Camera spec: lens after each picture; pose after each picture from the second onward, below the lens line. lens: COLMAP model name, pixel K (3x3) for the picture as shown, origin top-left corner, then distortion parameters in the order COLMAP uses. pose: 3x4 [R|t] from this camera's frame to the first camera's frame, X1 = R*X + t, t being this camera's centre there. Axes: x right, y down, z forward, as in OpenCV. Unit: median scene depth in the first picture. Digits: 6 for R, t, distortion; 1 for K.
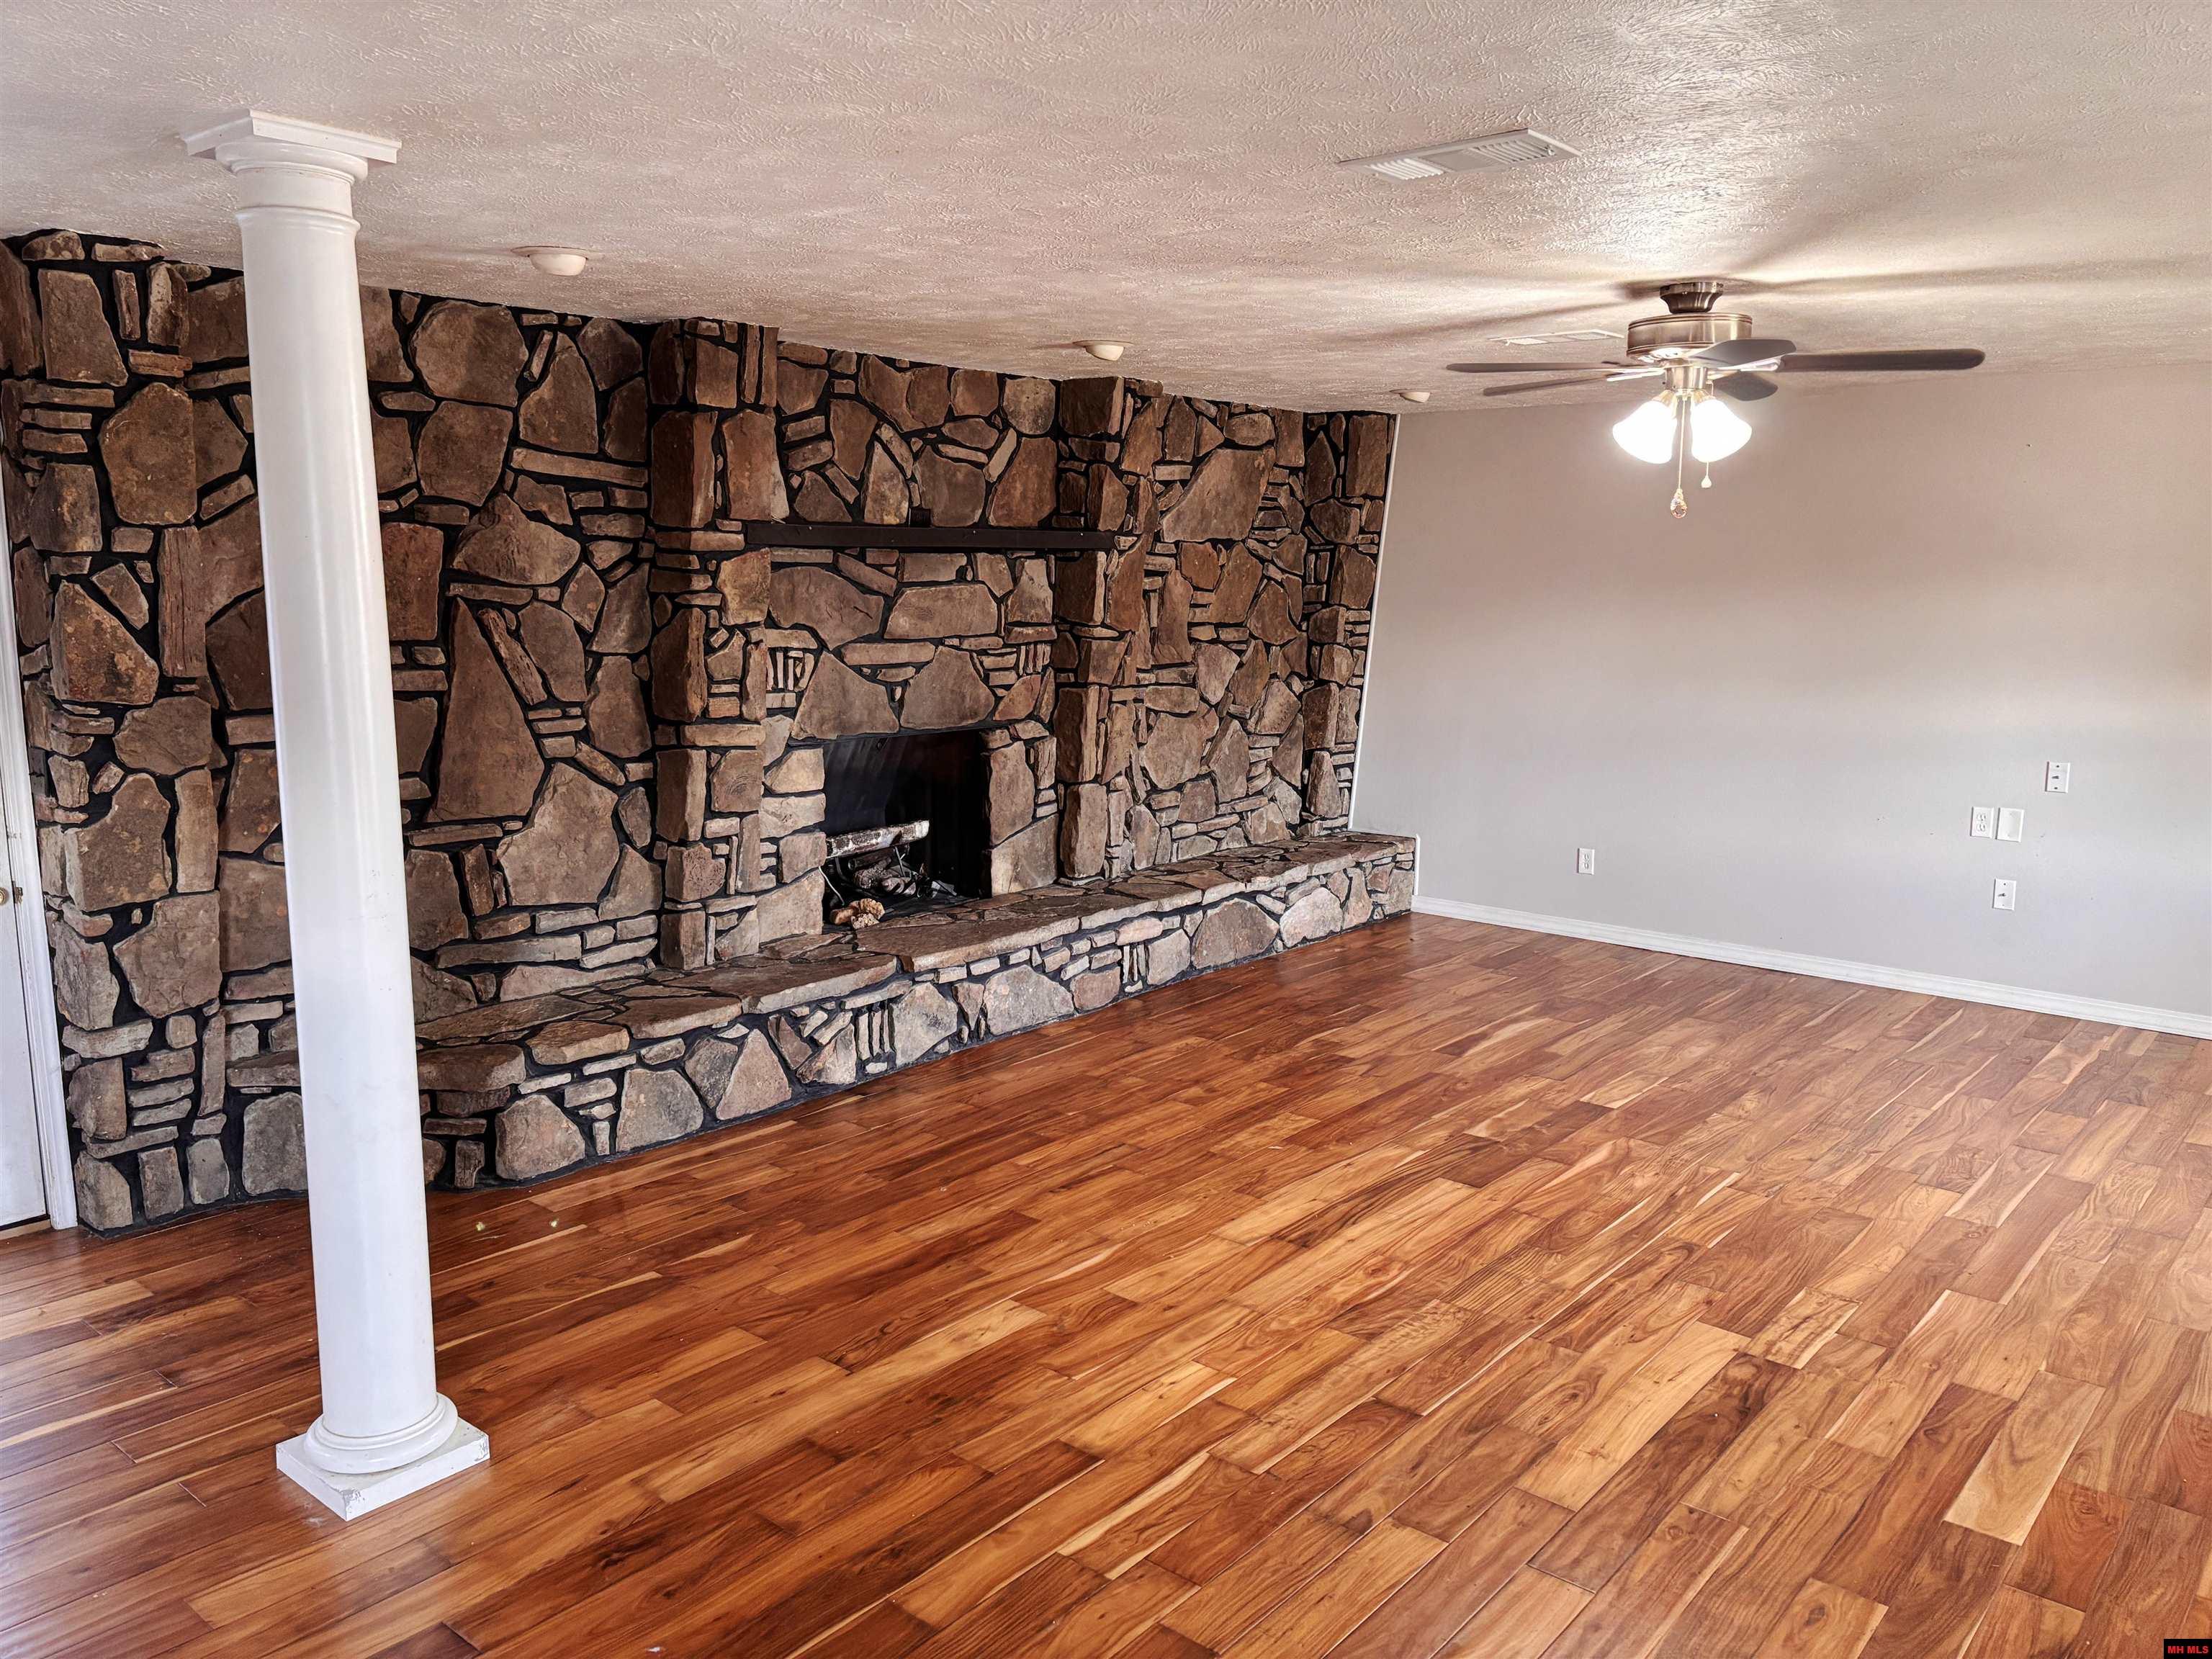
lens RADIAL K [[1637.8, 0, 1101.4], [0, 1637.8, 830.1], [0, 0, 1]] dist [0.028274, -0.011741]
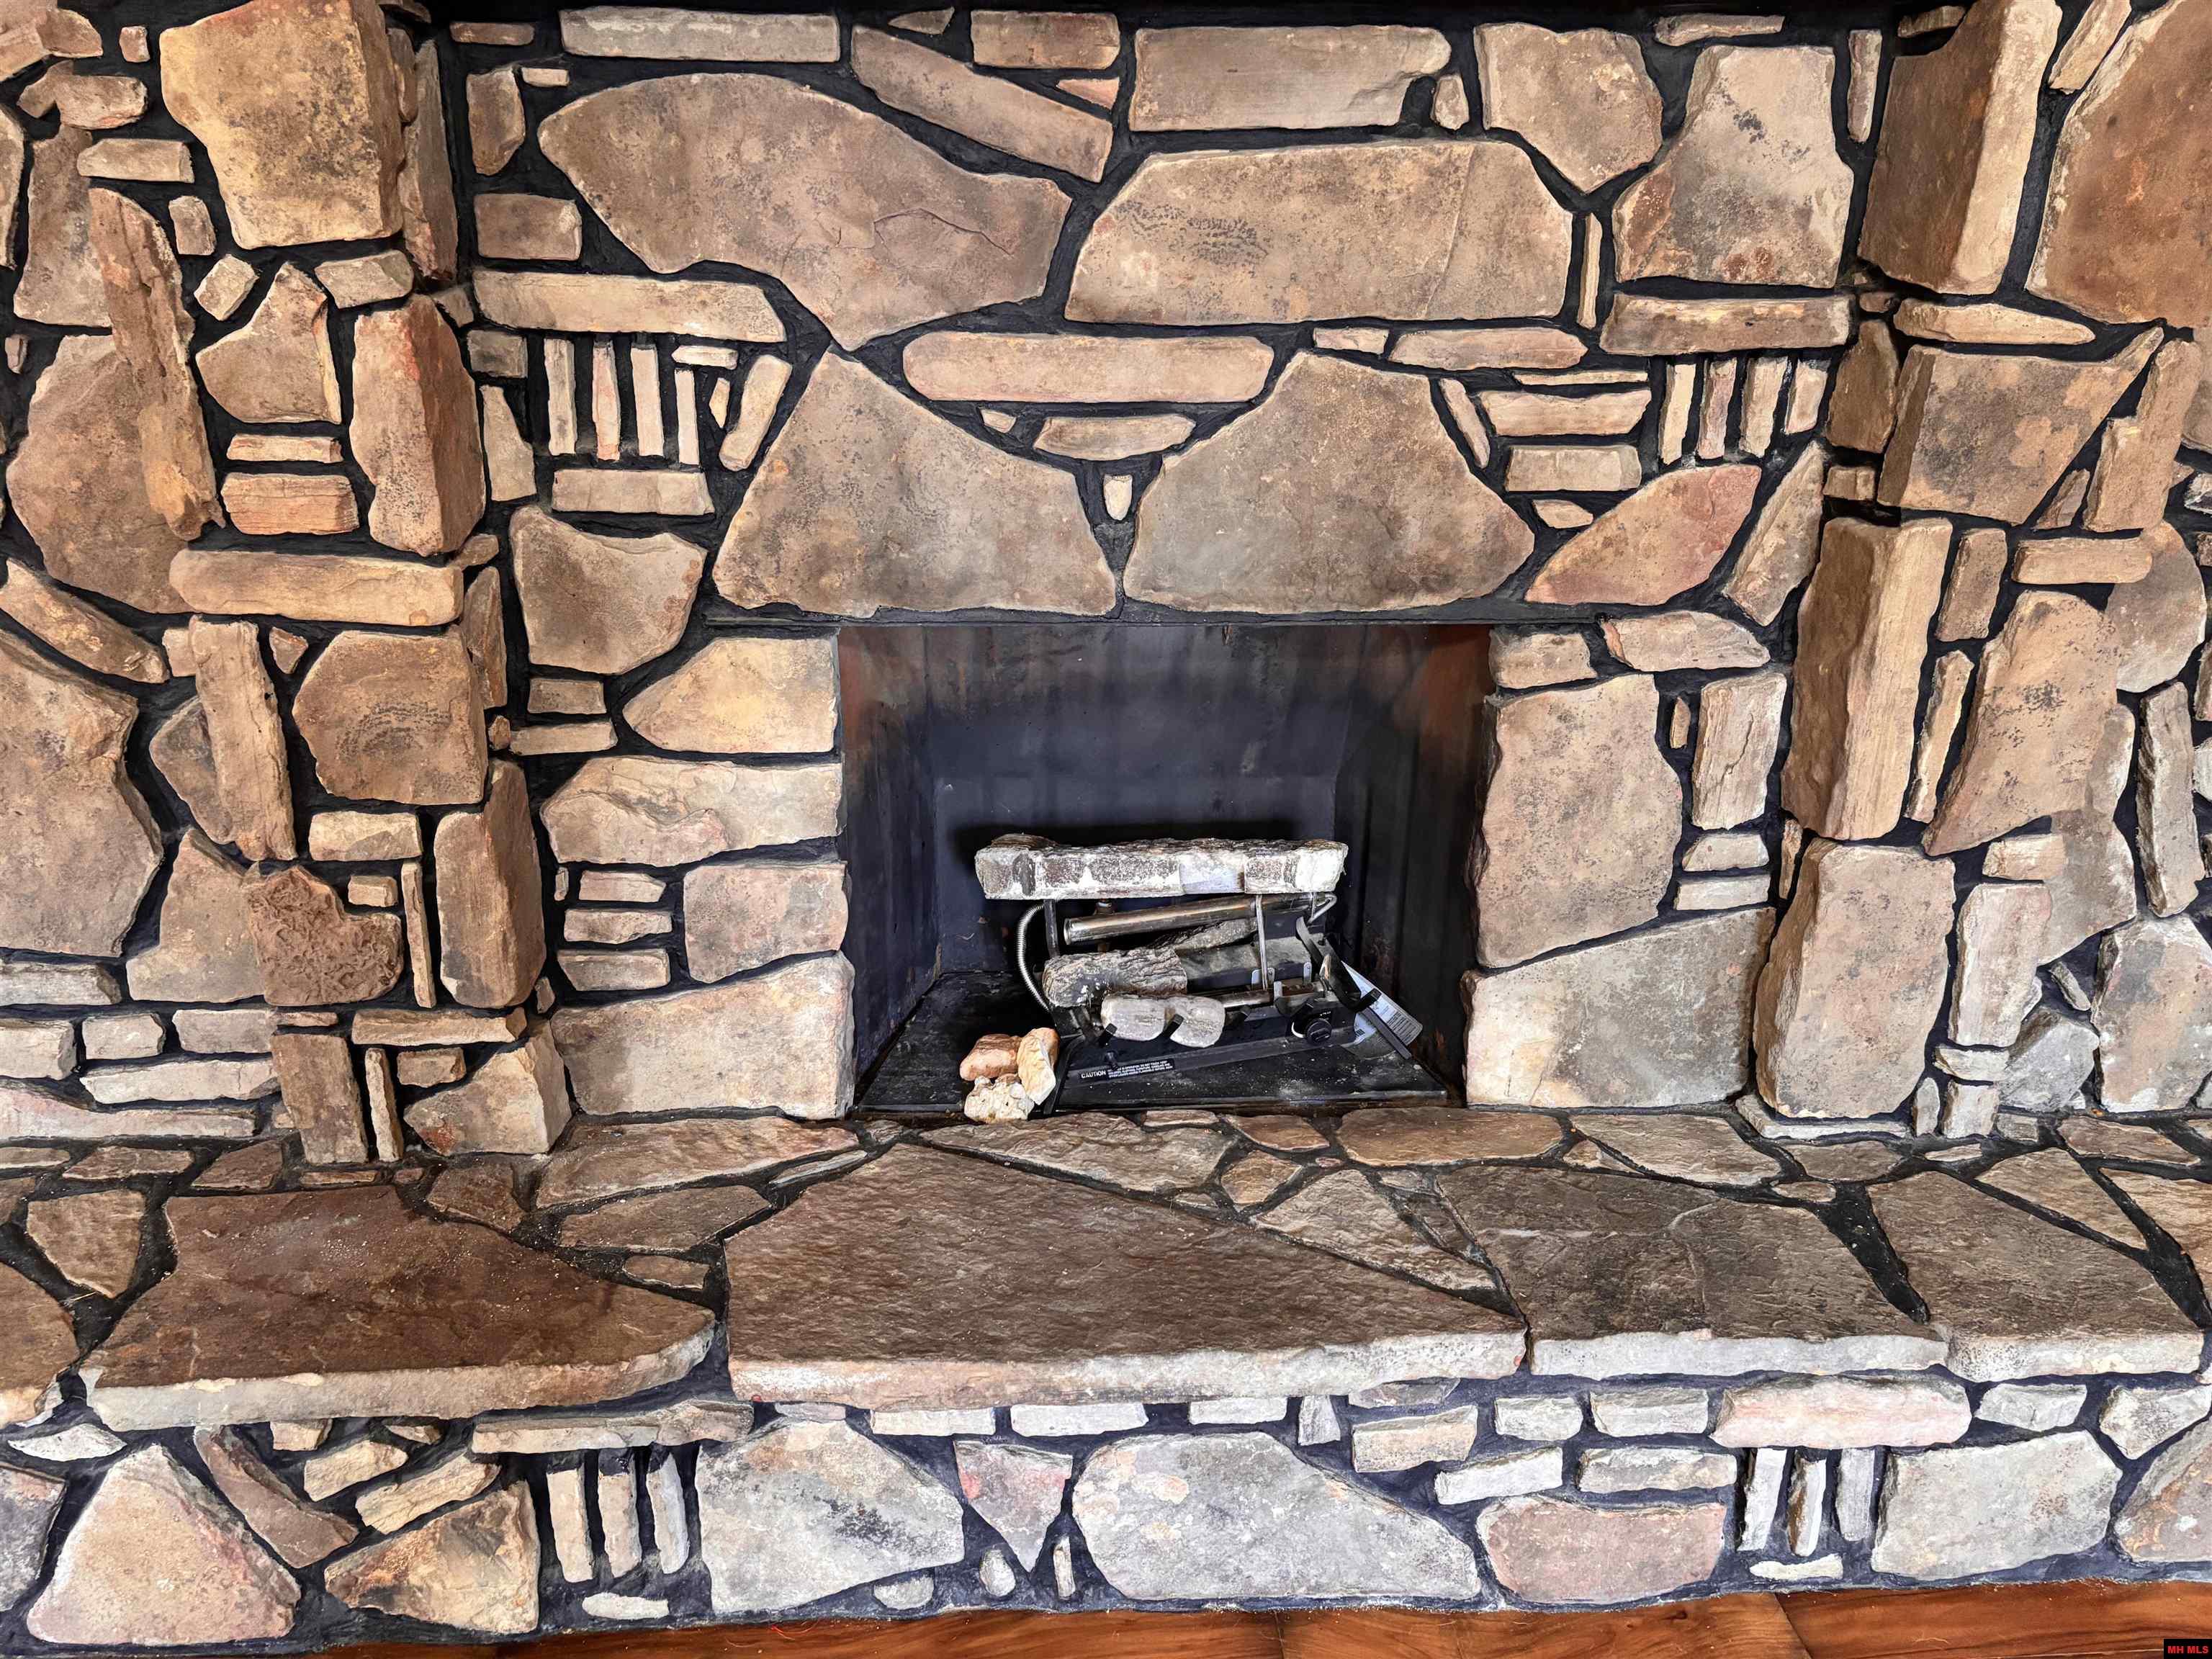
lens RADIAL K [[1637.8, 0, 1107.1], [0, 1637.8, 831.6], [0, 0, 1]] dist [0.028274, -0.011741]
pose [[0.677455, 0.241154, -0.694910, 0.120872], [-0.116408, 0.967974, 0.222431, -0.092525], [0.726295, -0.069794, 0.683831, 0.779403]]
